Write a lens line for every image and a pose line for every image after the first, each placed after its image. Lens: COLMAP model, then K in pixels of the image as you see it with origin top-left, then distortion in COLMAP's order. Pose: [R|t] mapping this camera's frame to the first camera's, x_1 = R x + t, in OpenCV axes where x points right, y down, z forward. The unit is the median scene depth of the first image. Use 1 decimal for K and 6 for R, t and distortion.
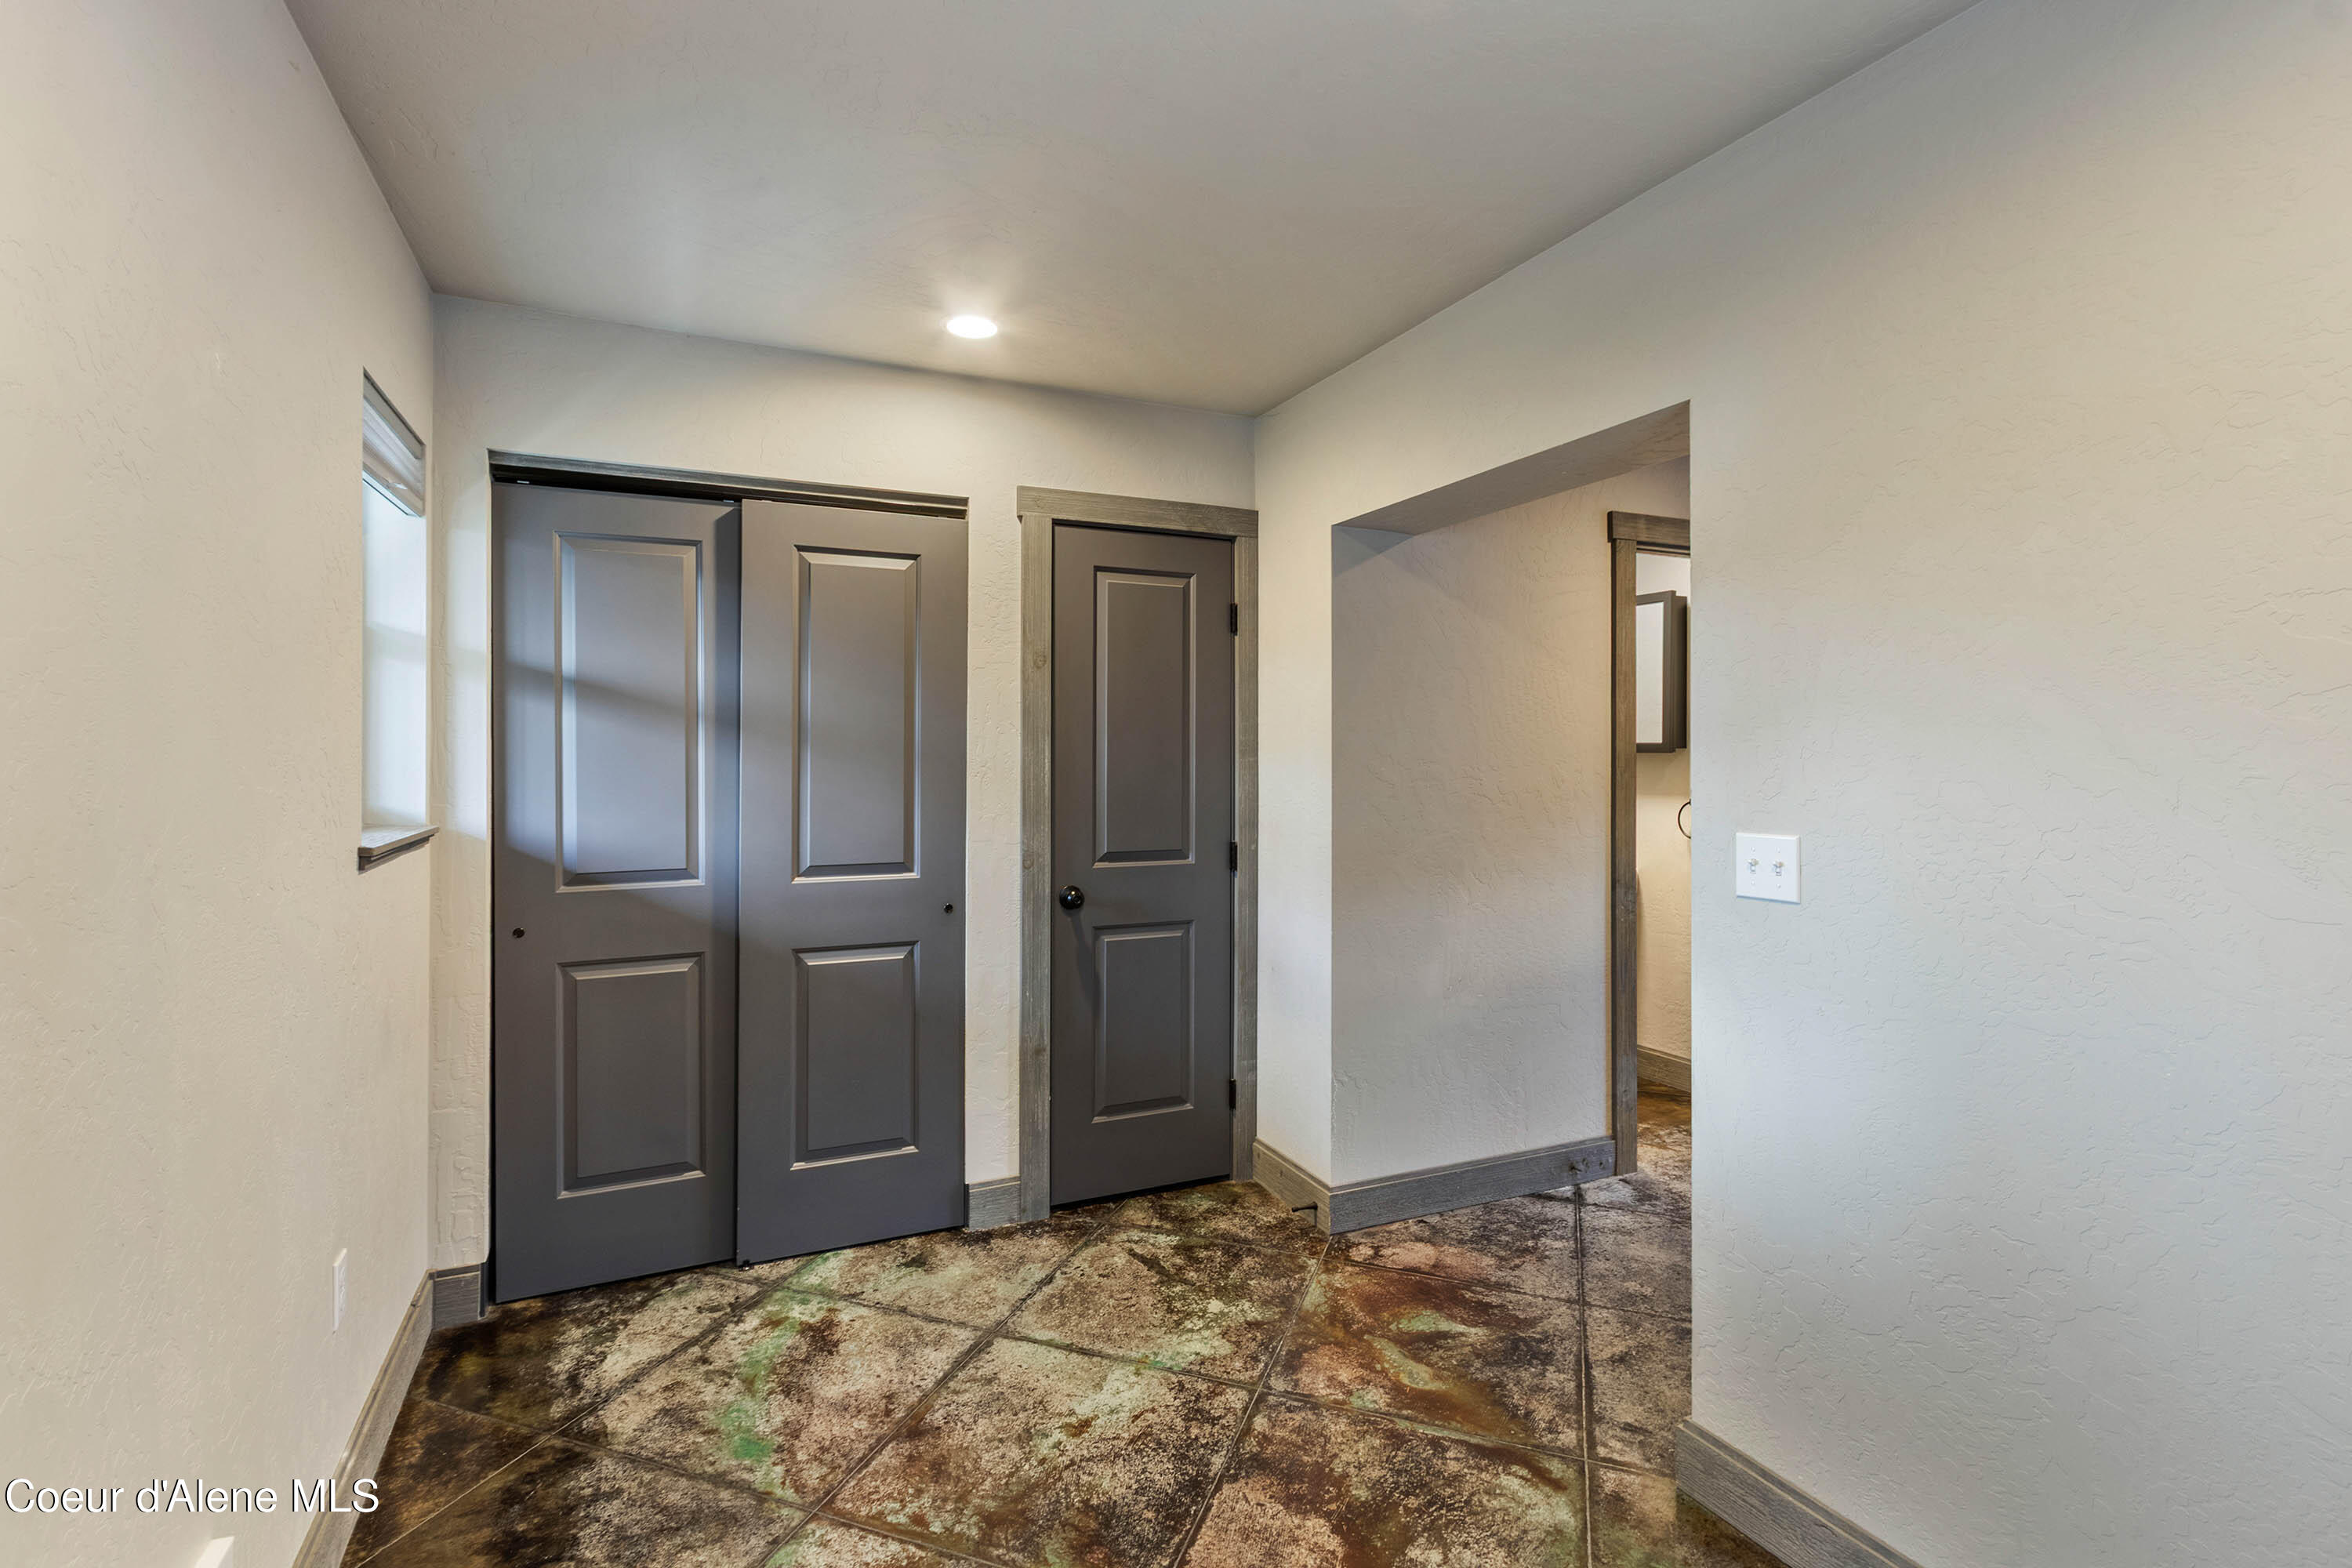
lens RADIAL K [[1091.4, 0, 1148.5], [0, 1091.4, 761.9], [0, 0, 1]] dist [0.009218, -0.003108]
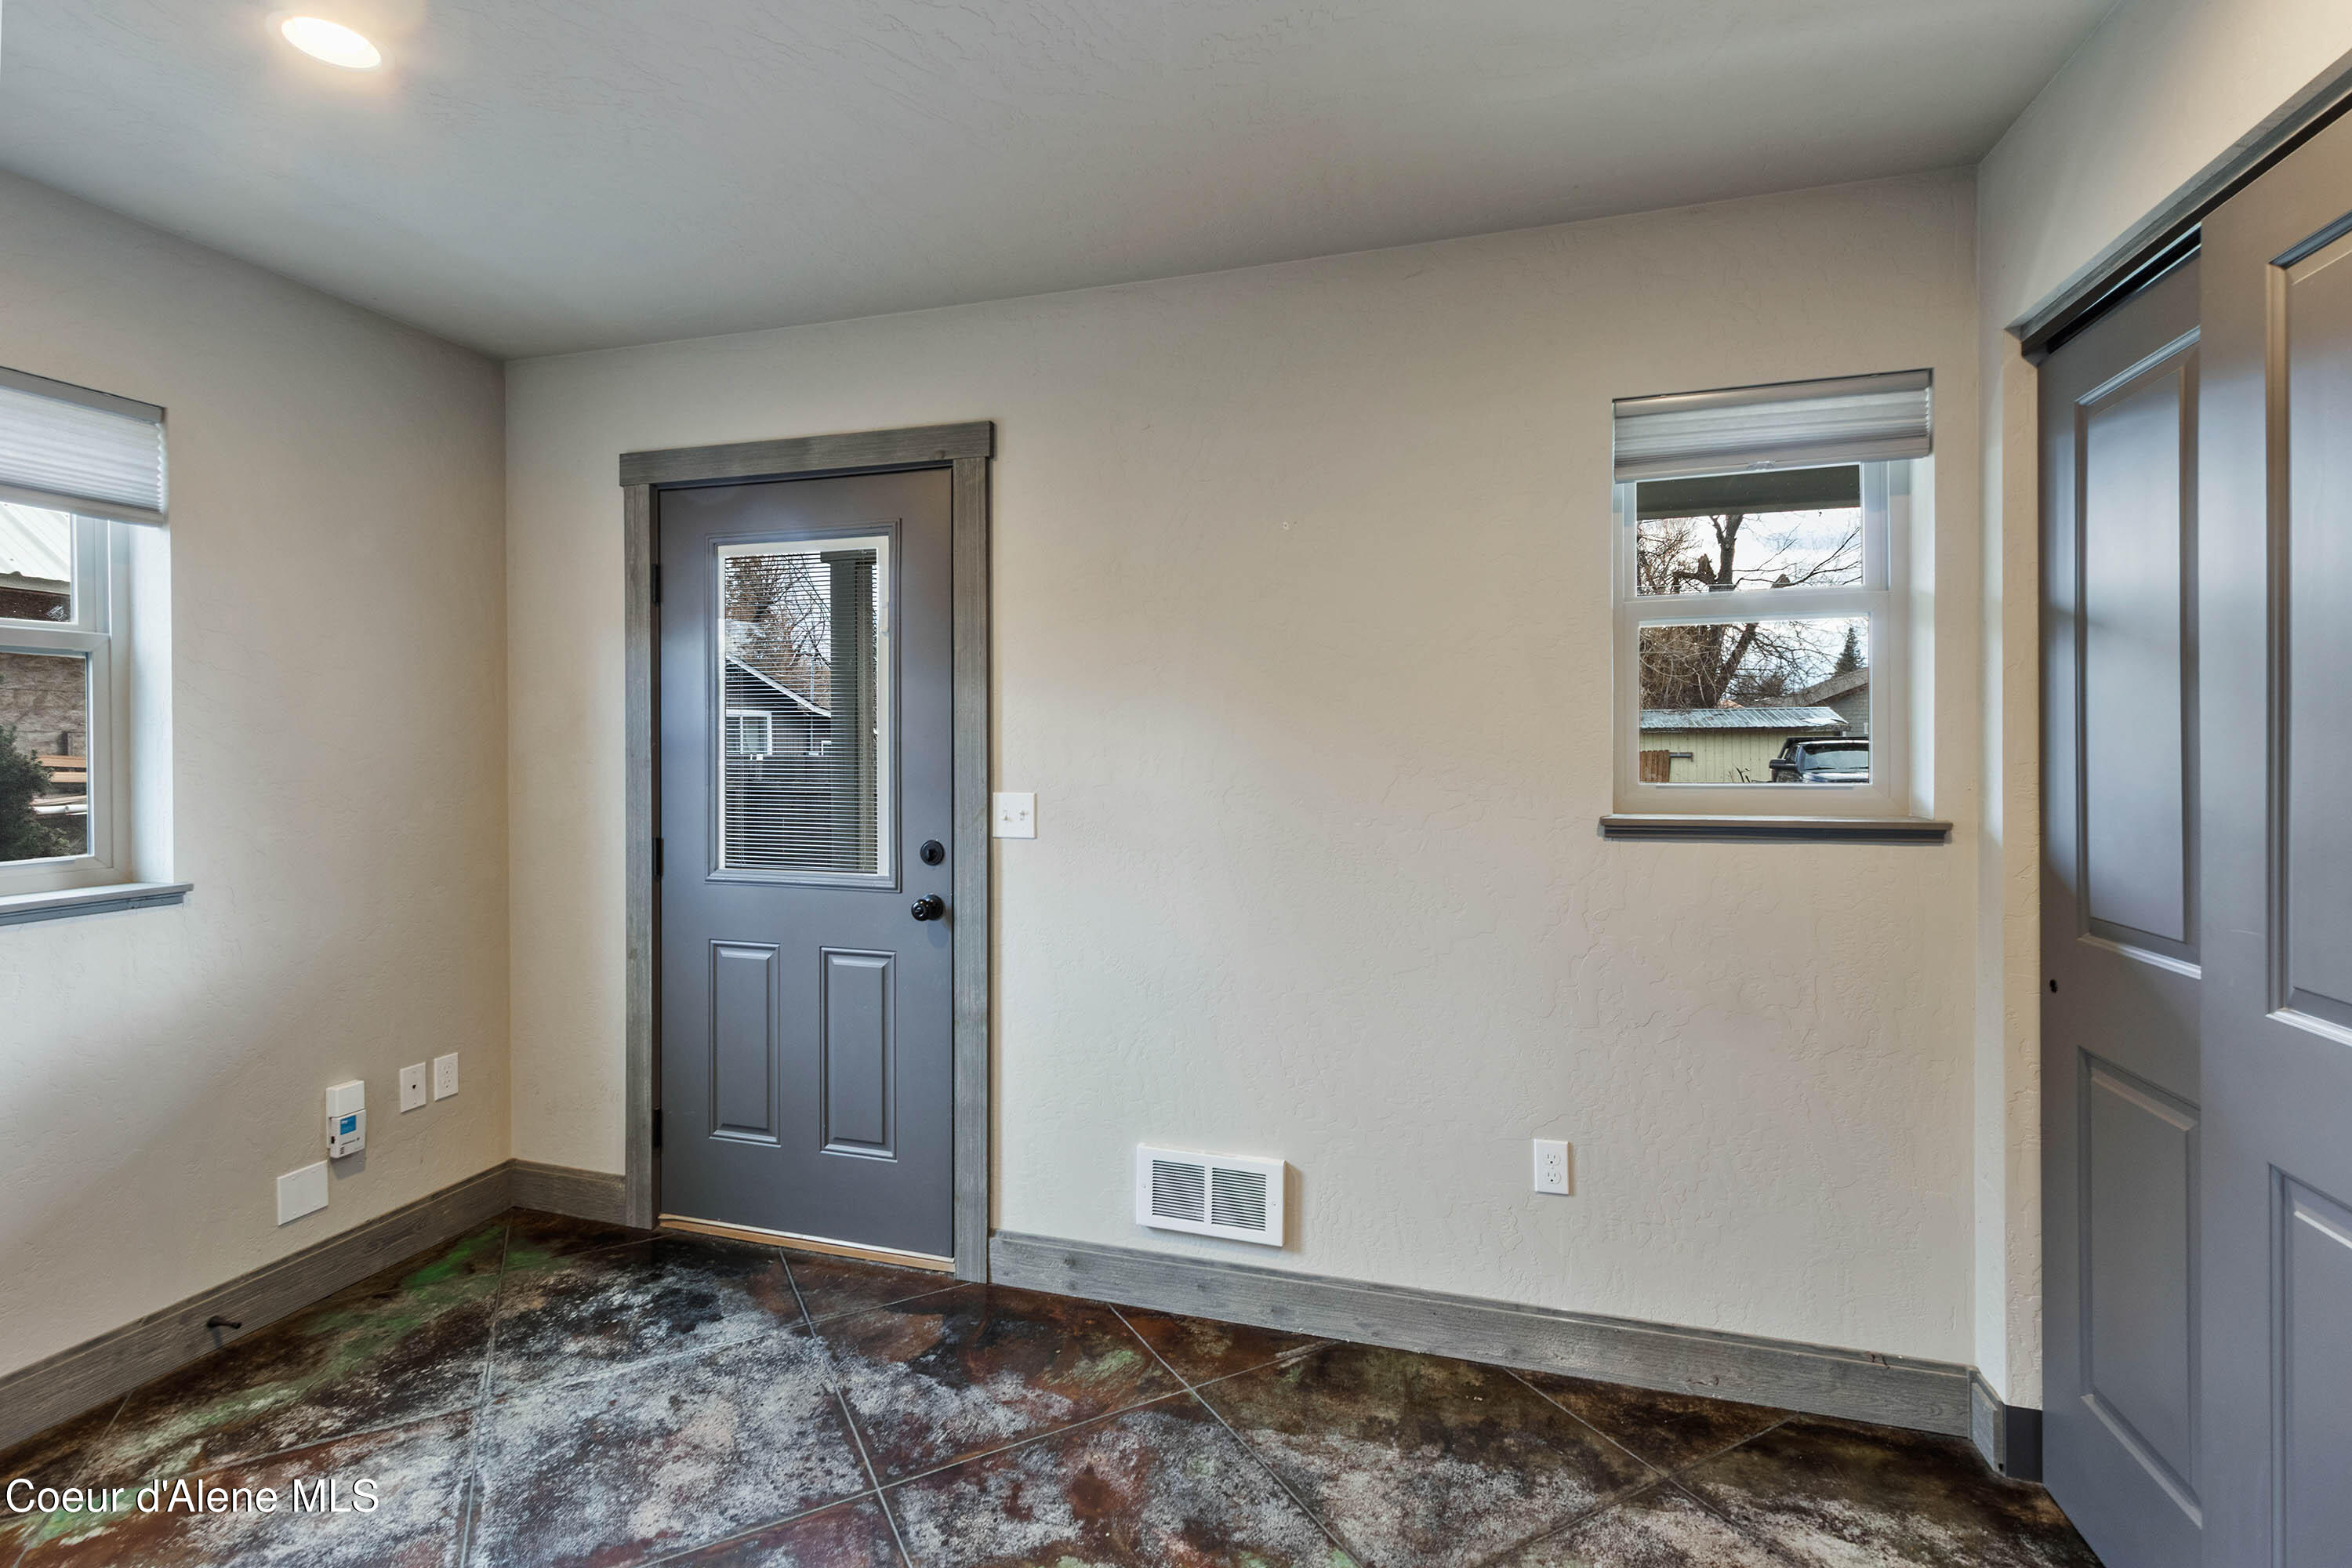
lens RADIAL K [[1091.4, 0, 1164.5], [0, 1091.4, 740.6], [0, 0, 1]] dist [0.009218, -0.003108]
pose [[-0.659853, 0.002833, -0.751389, 0.379887], [0.001049, 0.999995, 0.002849, -0.005056], [0.751394, 0.001092, -0.659853, 1.162377]]
